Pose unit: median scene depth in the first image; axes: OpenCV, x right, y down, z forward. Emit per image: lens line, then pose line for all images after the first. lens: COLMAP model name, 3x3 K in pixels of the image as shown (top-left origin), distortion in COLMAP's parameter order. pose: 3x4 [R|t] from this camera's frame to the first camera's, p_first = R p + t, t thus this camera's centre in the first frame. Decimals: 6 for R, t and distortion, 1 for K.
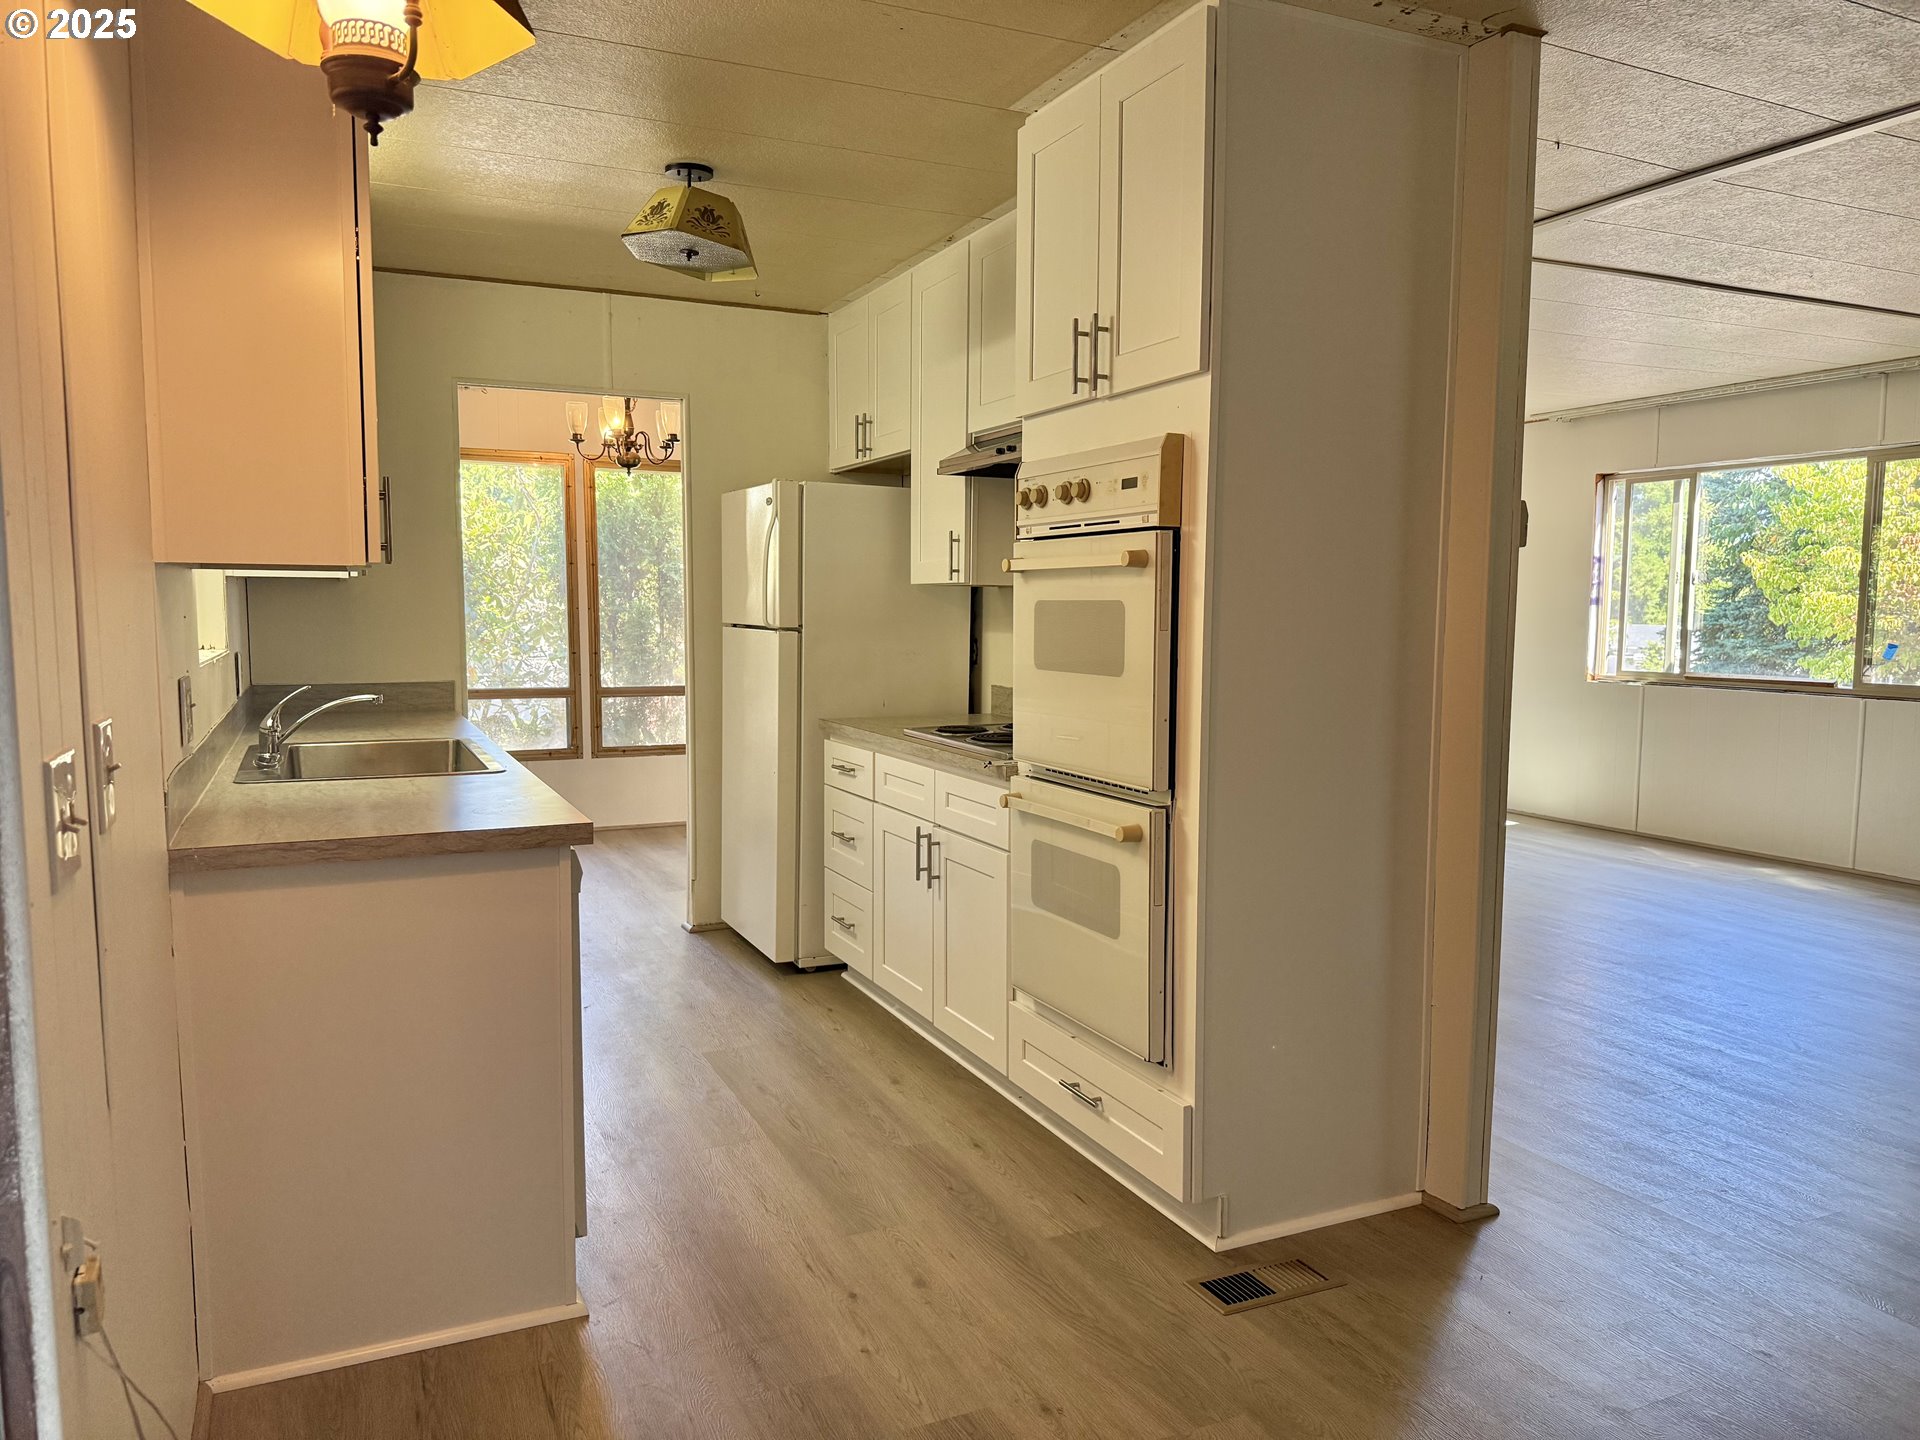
lens RADIAL K [[1335.8, 0, 946.4], [0, 1335.8, 716.7], [0, 0, 1]] dist [0.007234, -0.017489]
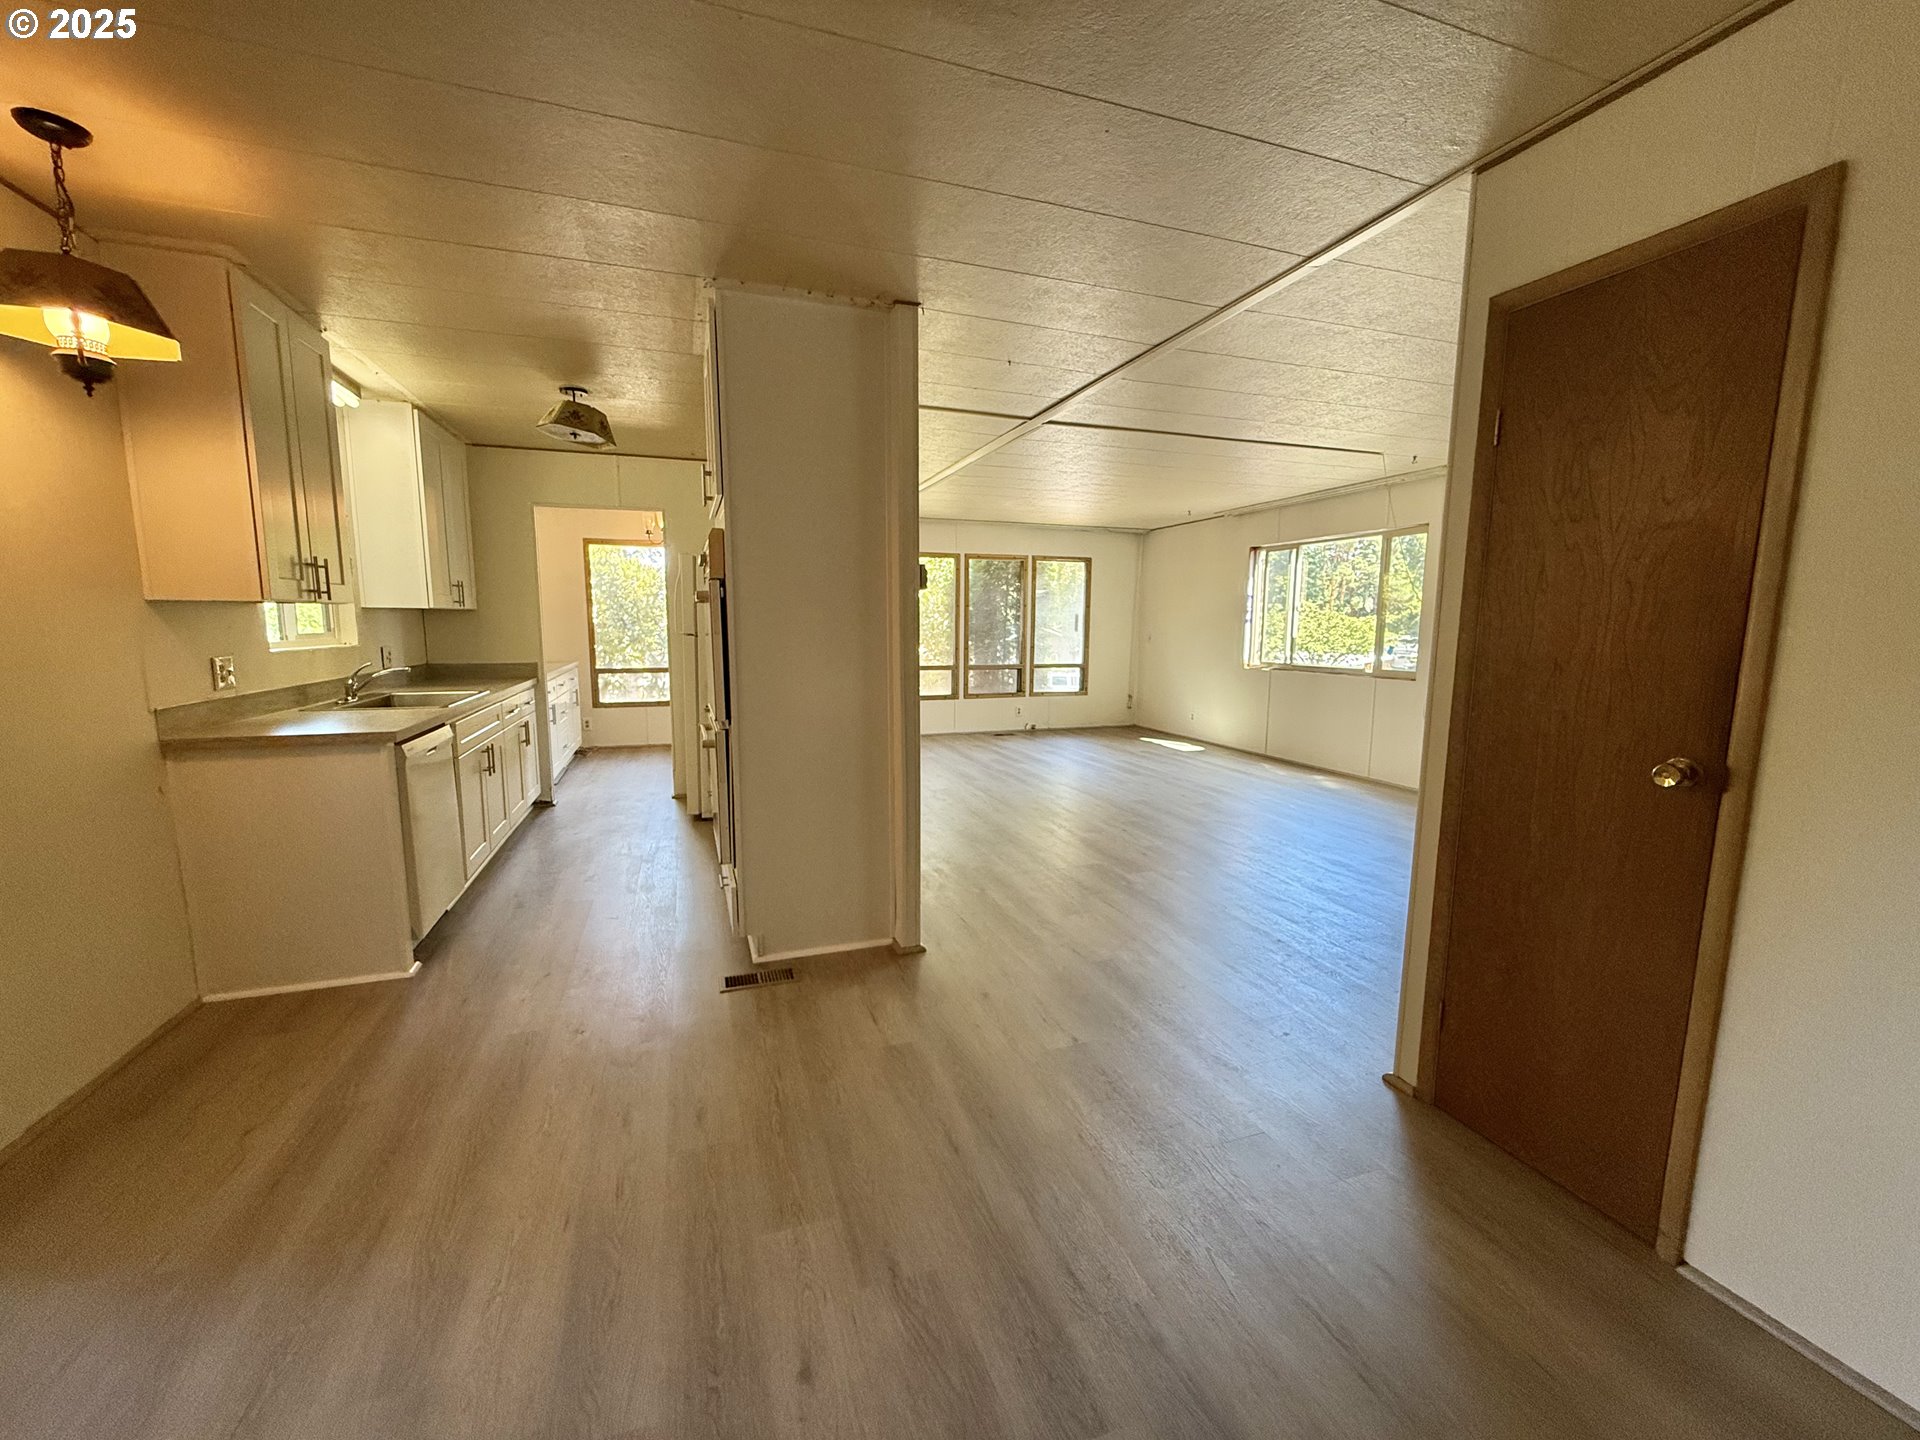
lens RADIAL K [[765.9, 0, 968.5], [0, 765.9, 719.2], [0, 0, 1]] dist [0.000596, 0.000975]
pose [[0.996011, 0.008917, -0.088786, 0.311618], [-0.005545, 0.999257, 0.038151, 0.004947], [0.089060, -0.037506, 0.995320, -0.023683]]
